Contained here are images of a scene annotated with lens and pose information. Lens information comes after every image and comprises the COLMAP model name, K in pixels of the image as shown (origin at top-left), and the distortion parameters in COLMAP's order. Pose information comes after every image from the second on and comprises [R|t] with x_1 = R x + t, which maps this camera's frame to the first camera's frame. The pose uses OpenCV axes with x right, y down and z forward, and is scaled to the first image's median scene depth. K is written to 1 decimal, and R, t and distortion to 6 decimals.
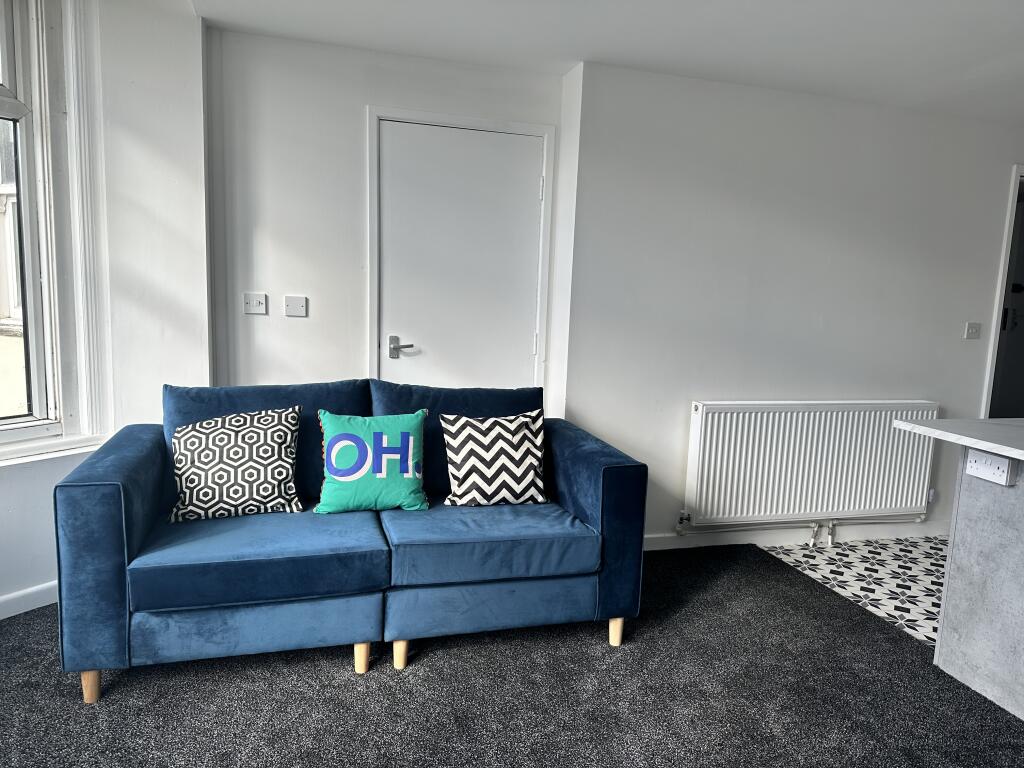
lens RADIAL K [[724.1, 0, 508.1], [0, 724.1, 389.7], [0, 0, 1]] dist [0.137491, -0.230574]
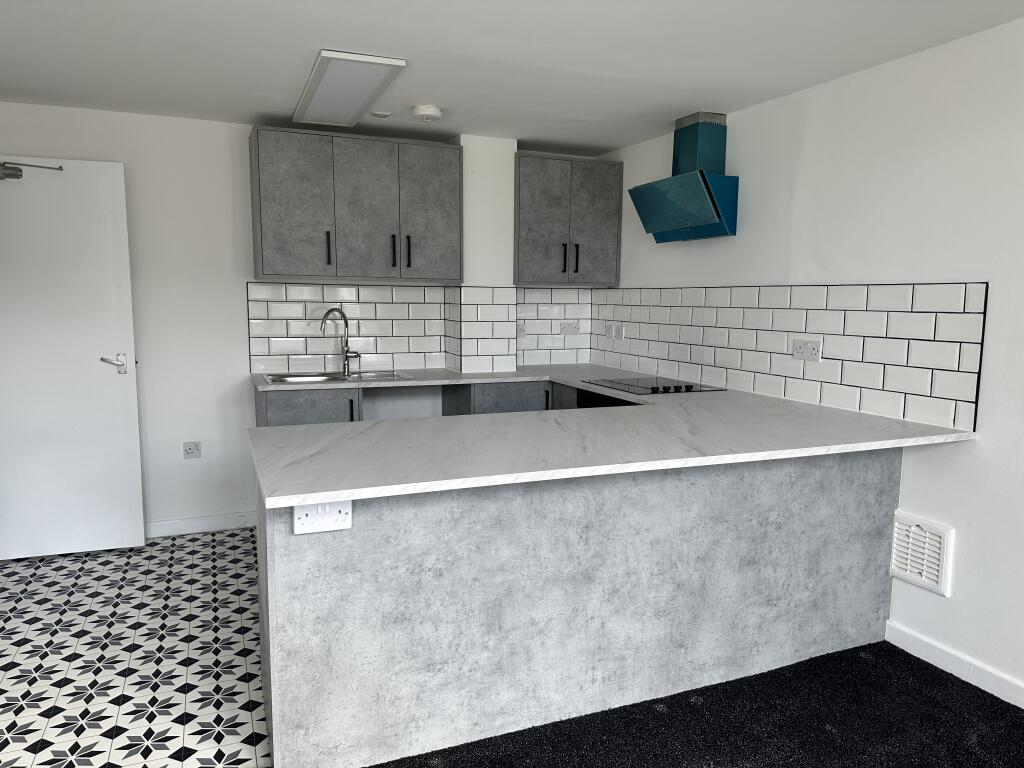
lens RADIAL K [[720.5, 0, 530.4], [0, 720.5, 386.7], [0, 0, 1]] dist [0.160749, -0.299416]
pose [[-0.131348, -0.161475, 0.978097, -0.138210], [0.123181, 0.976340, 0.177727, -0.137820], [-0.983653, 0.143827, -0.108350, 0.760302]]
